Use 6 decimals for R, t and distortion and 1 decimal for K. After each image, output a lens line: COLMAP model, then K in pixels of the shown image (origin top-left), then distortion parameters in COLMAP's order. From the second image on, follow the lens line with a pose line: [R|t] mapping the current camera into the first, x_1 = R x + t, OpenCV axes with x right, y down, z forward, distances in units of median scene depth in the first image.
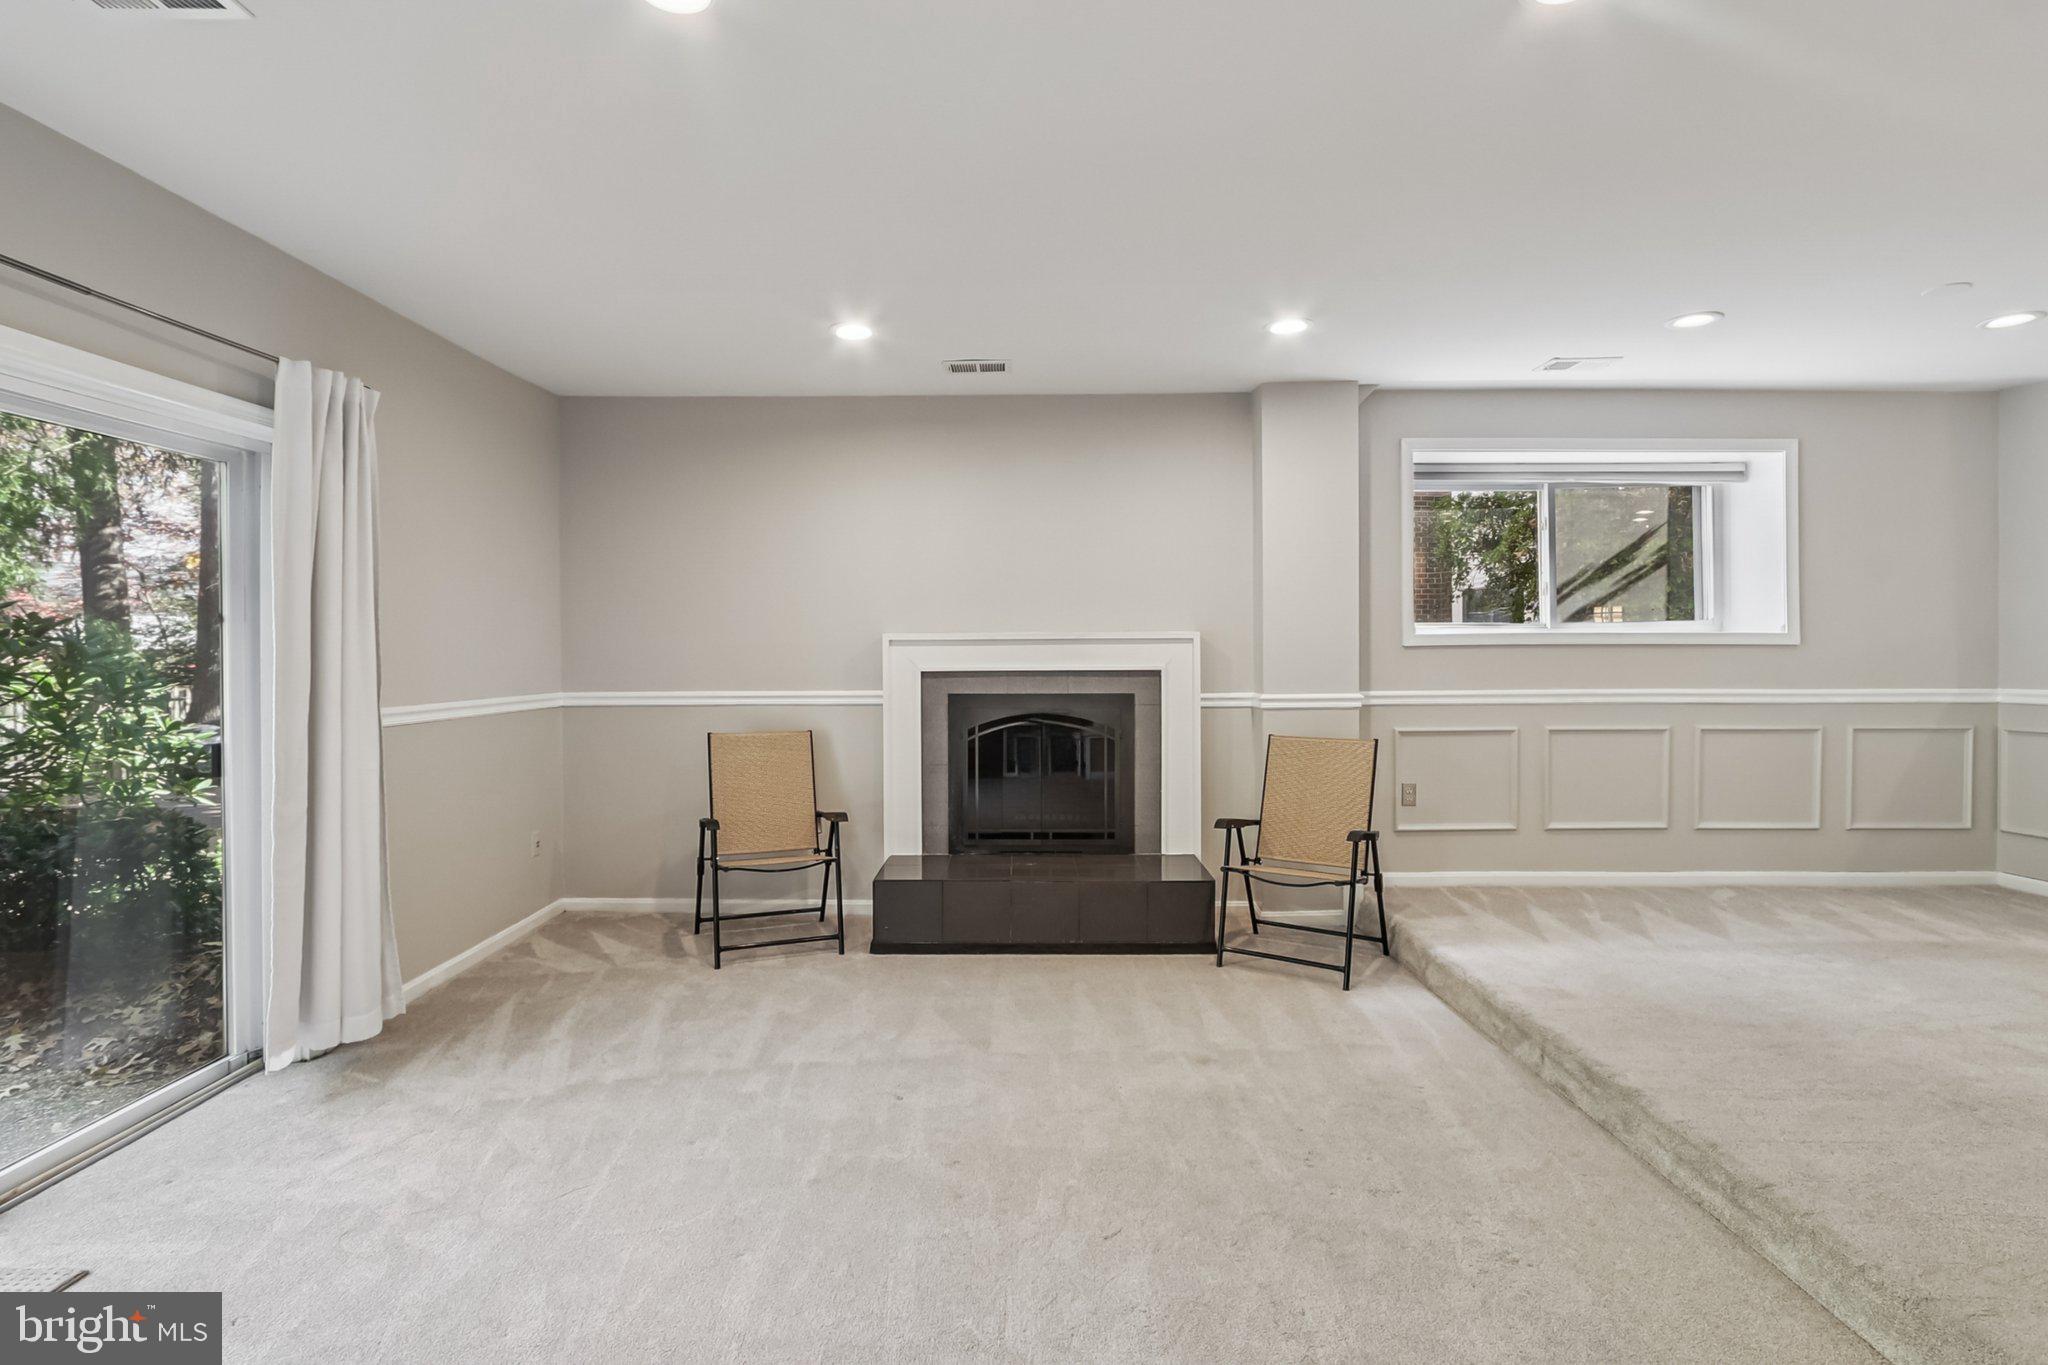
lens RADIAL K [[953.2, 0, 1024.2], [0, 953.2, 664.1], [0, 0, 1]] dist [0.003311, -0.001365]
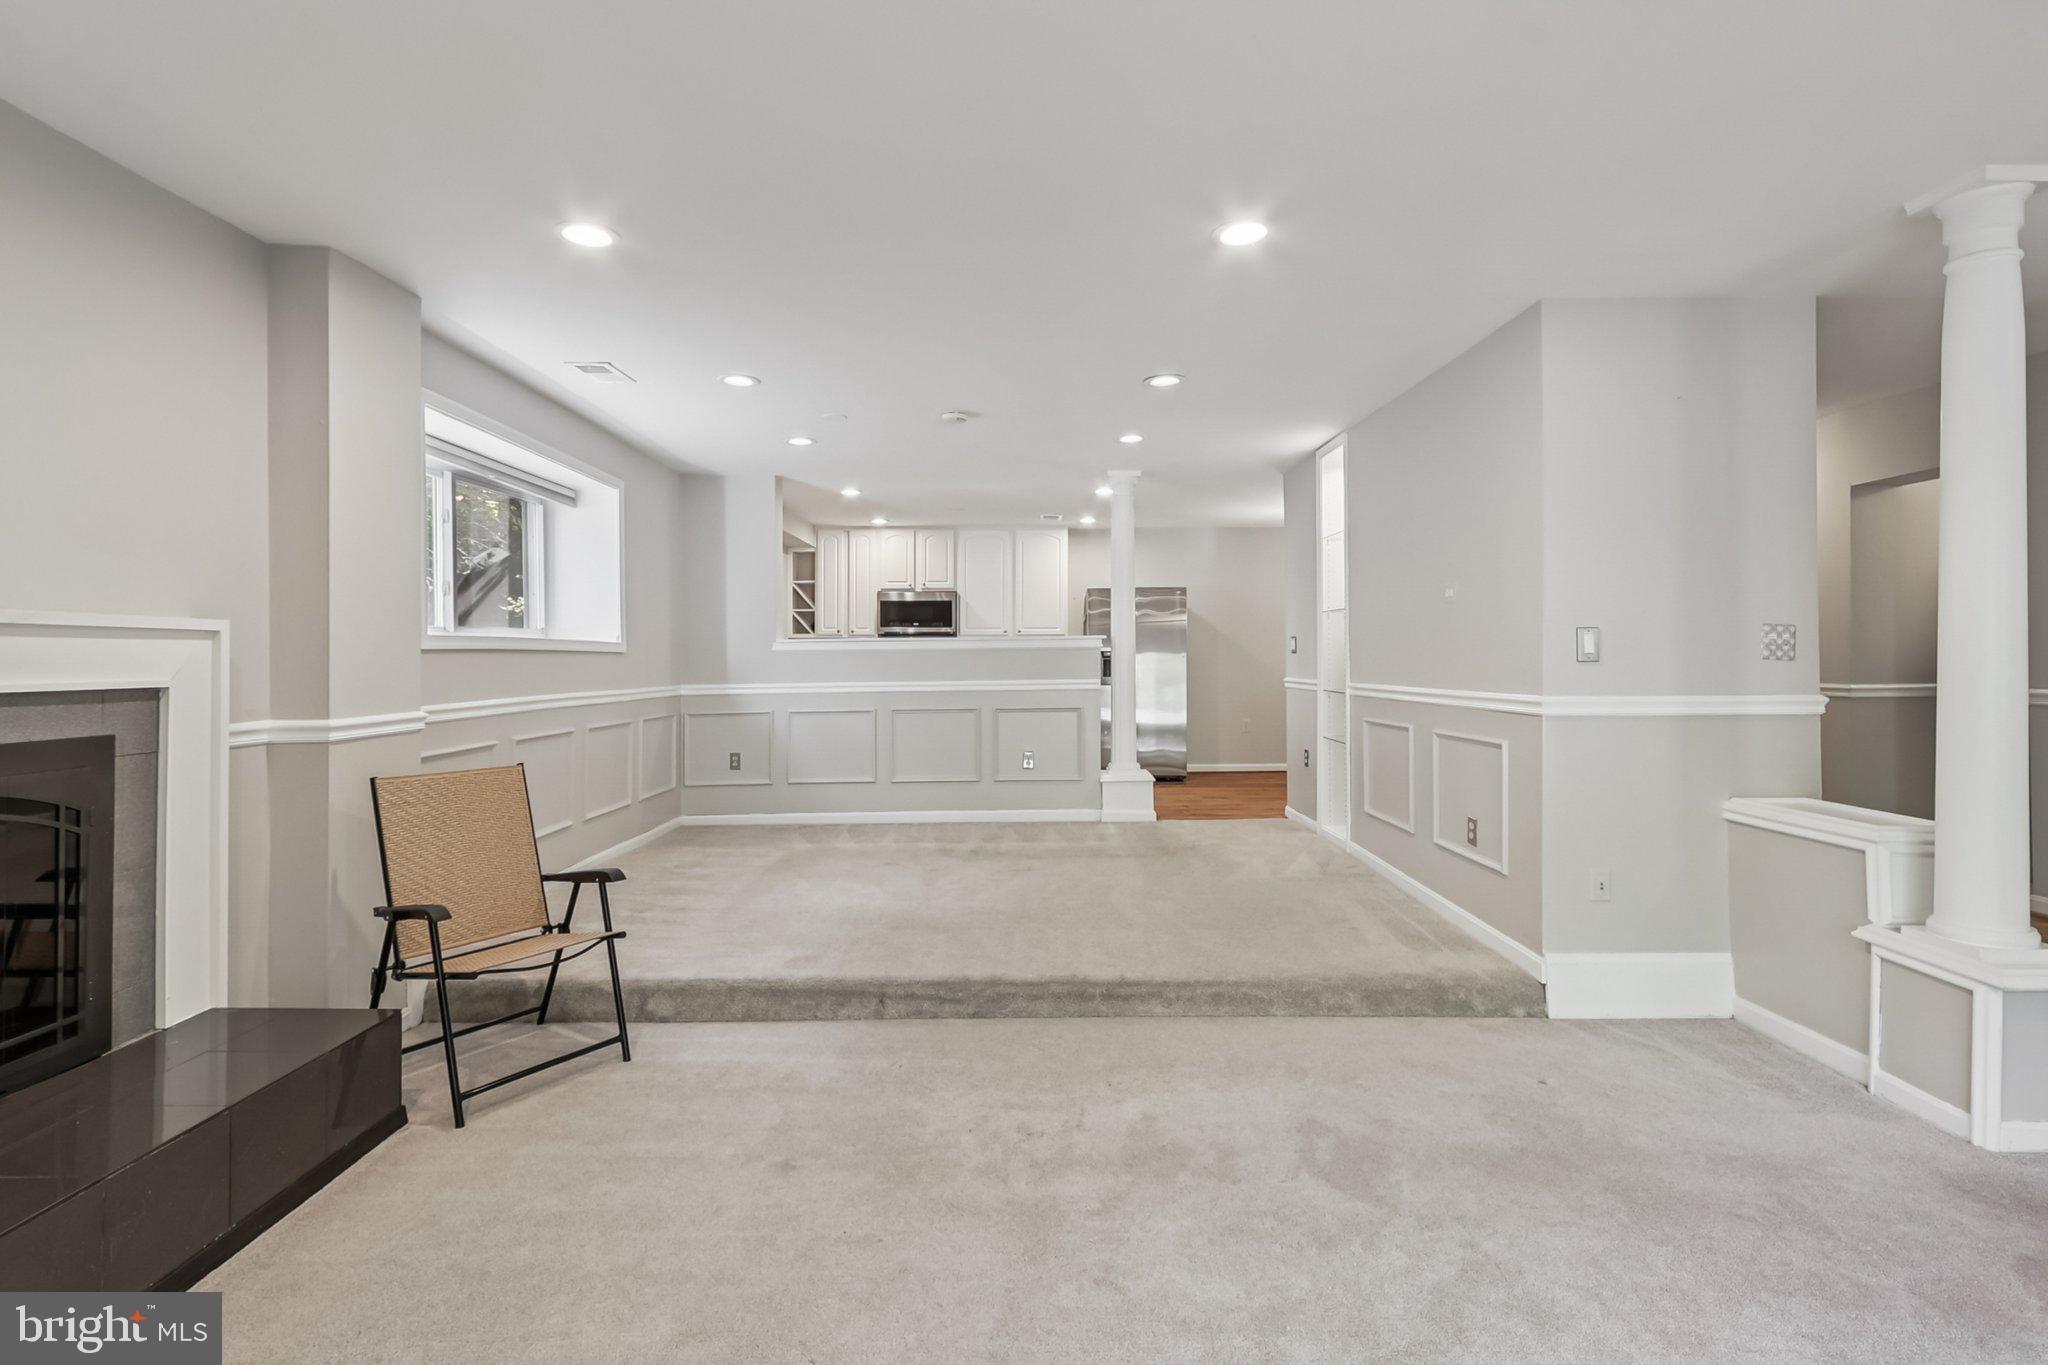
lens RADIAL K [[953.2, 0, 1028.4], [0, 953.2, 656.1], [0, 0, 1]] dist [0.003311, -0.001365]
pose [[0.002480, 0.005885, 0.999980, -0.393160], [0.014887, 0.999872, -0.005921, -0.000855], [-0.999886, 0.014902, 0.002392, 0.510250]]
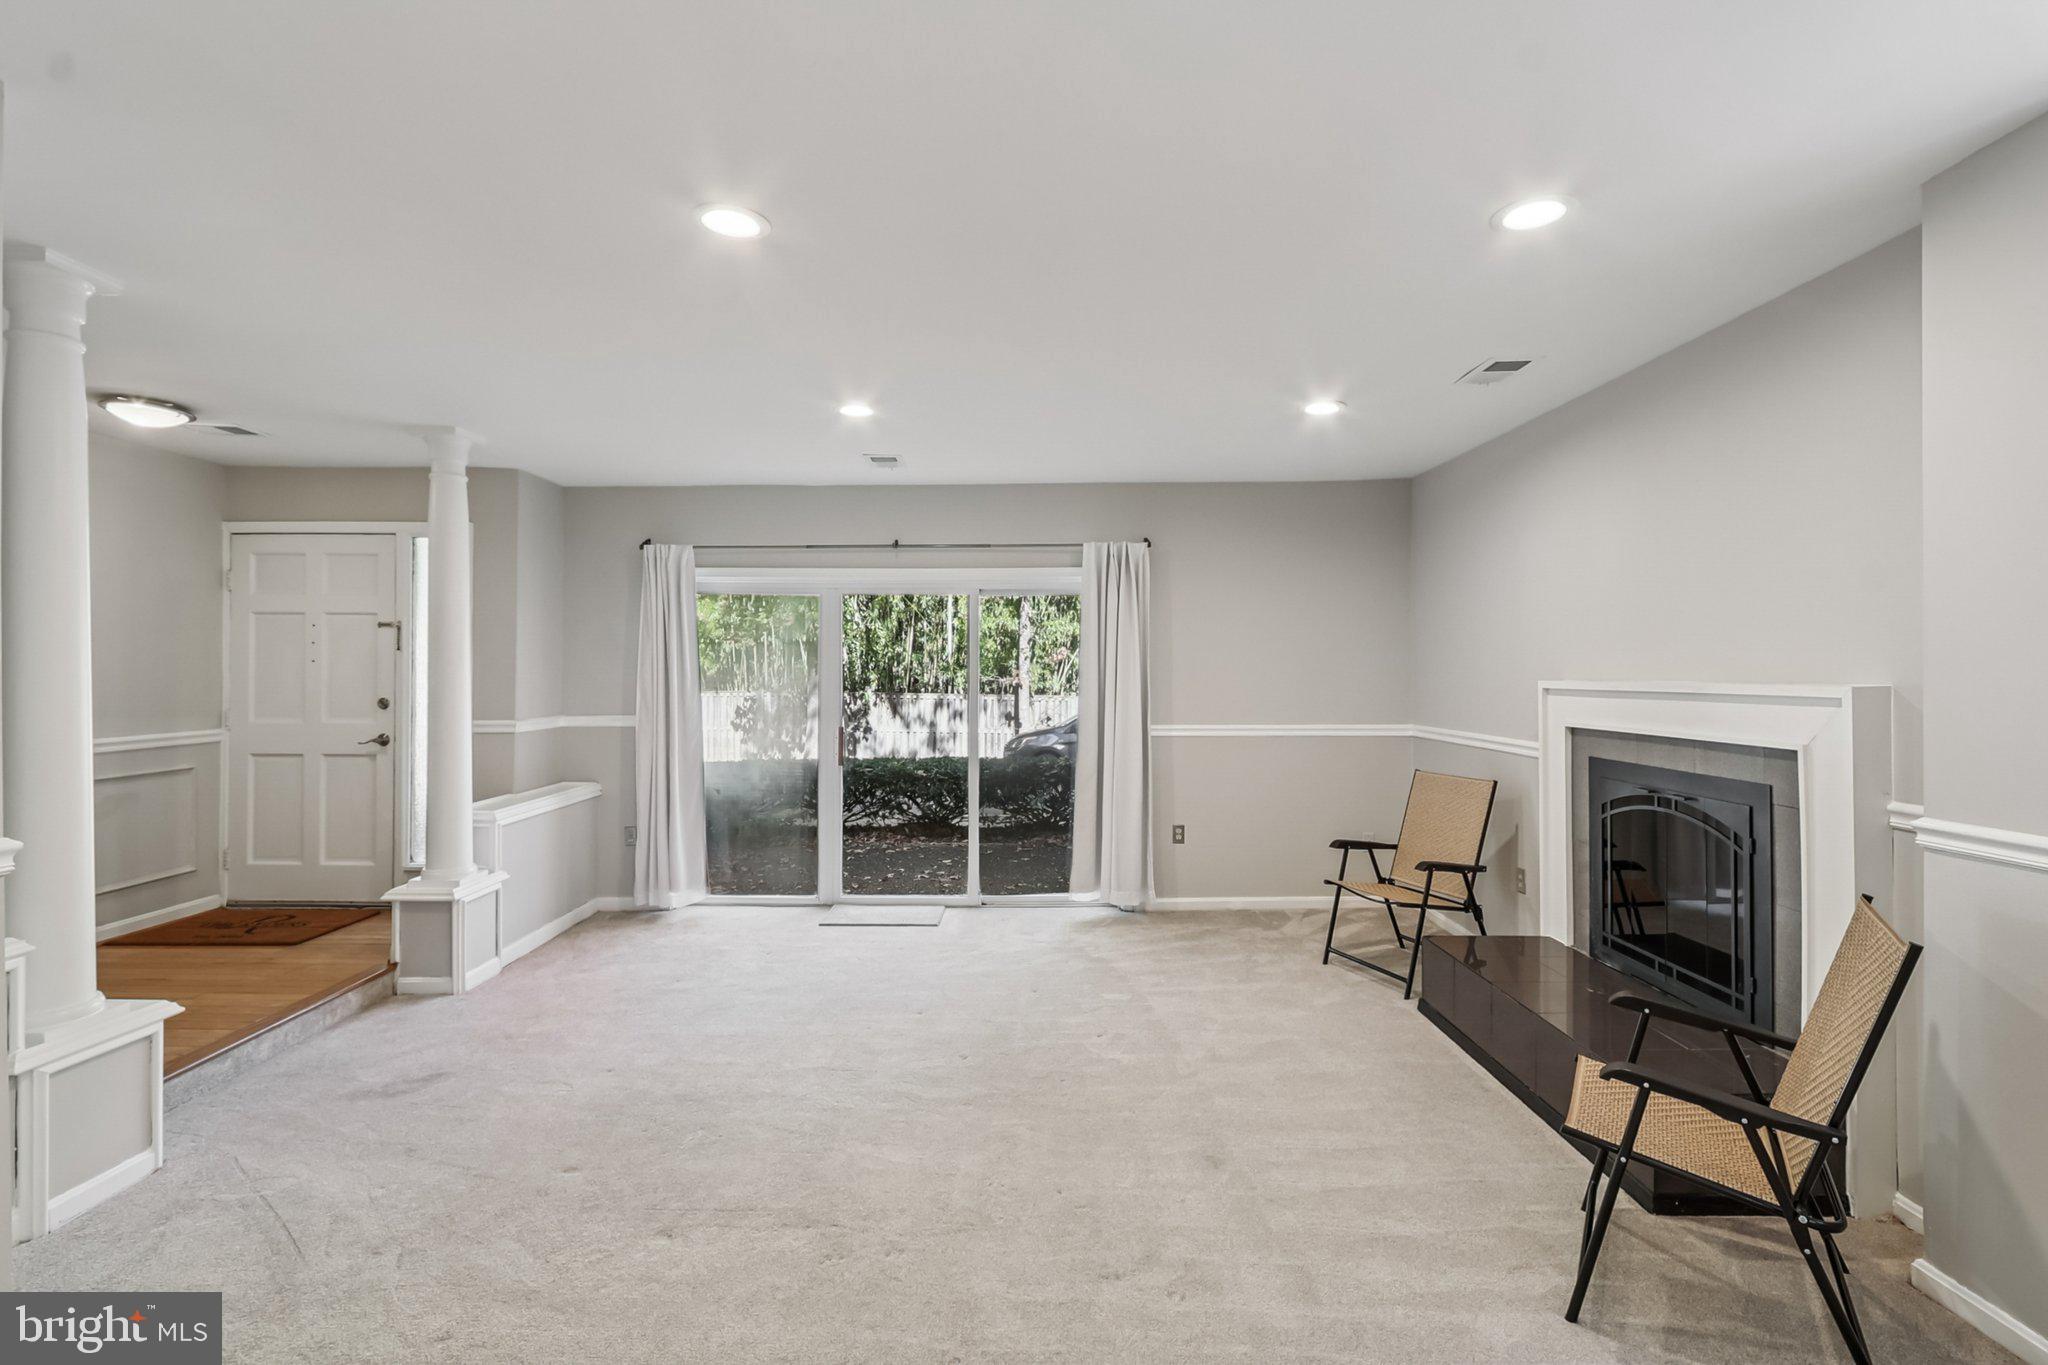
lens RADIAL K [[953.2, 0, 1025.6], [0, 953.2, 680.5], [0, 0, 1]] dist [0.003311, -0.001365]
pose [[-0.018162, 0.014616, -0.999728, 0.723896], [-0.005394, 0.999877, 0.014716, -0.041331], [0.999821, 0.005659, -0.018081, 0.540429]]
